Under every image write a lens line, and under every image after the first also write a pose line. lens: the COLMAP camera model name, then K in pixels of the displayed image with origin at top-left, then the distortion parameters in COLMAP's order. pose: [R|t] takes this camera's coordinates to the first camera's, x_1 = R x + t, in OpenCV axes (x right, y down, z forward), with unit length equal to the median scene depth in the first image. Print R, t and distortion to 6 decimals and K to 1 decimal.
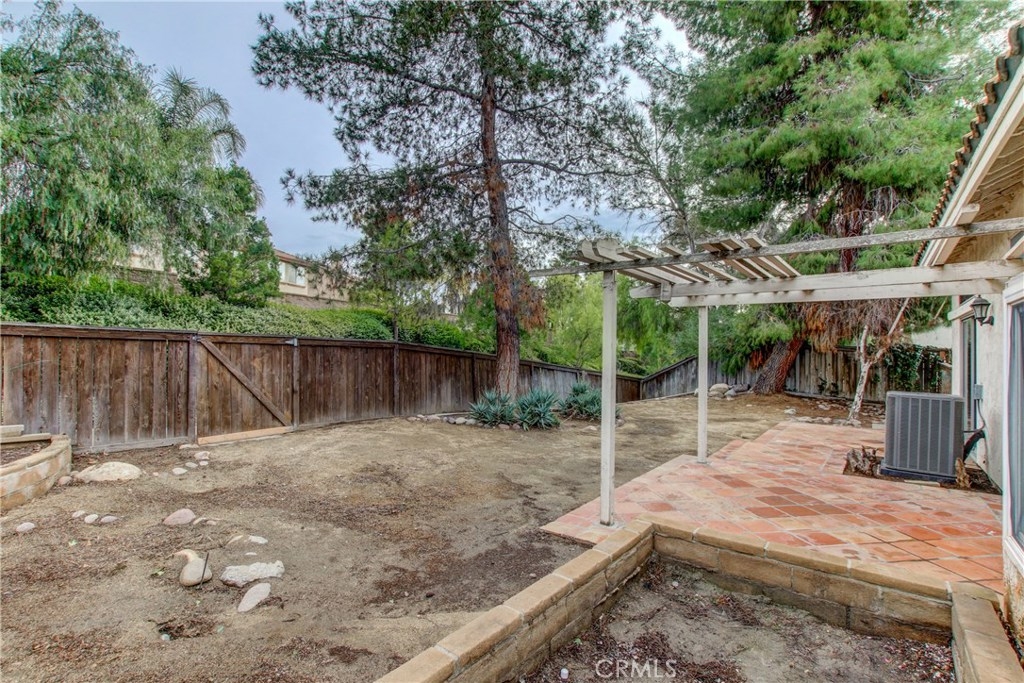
lens RADIAL K [[476.5, 0, 512.2], [0, 476.5, 346.7], [0, 0, 1]] dist [-0.020486, 0.001277]
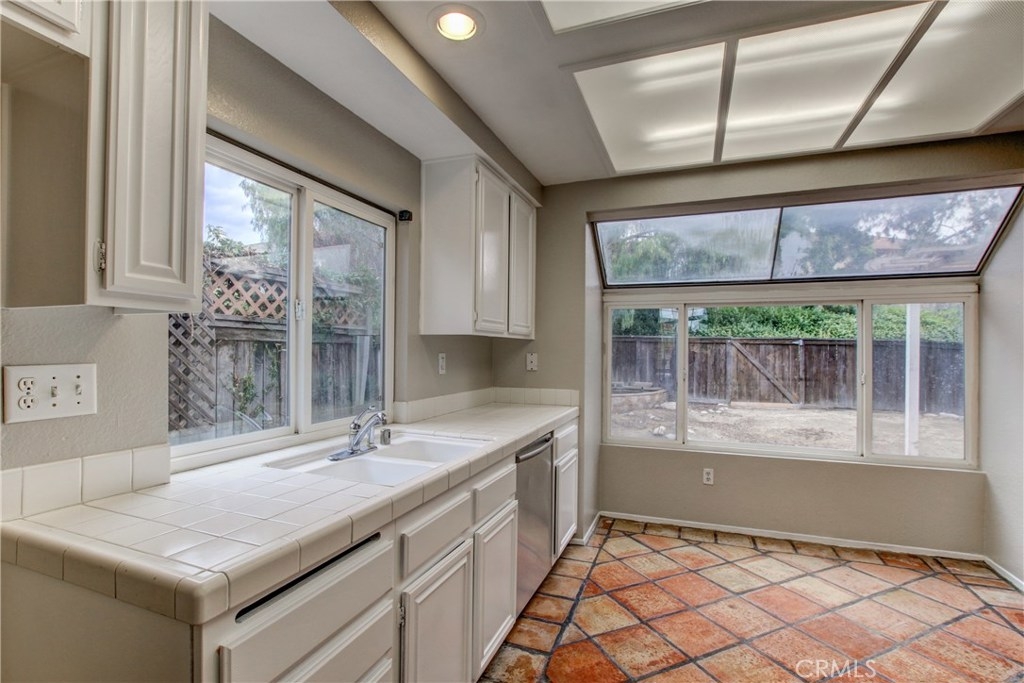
lens RADIAL K [[476.5, 0, 509.4], [0, 476.5, 347.6], [0, 0, 1]] dist [-0.020486, 0.001277]
pose [[0.298322, -0.013706, -0.954367, 0.612297], [0.002356, 0.999904, -0.013623, 0.022262], [0.954462, 0.001816, 0.298326, -0.208021]]
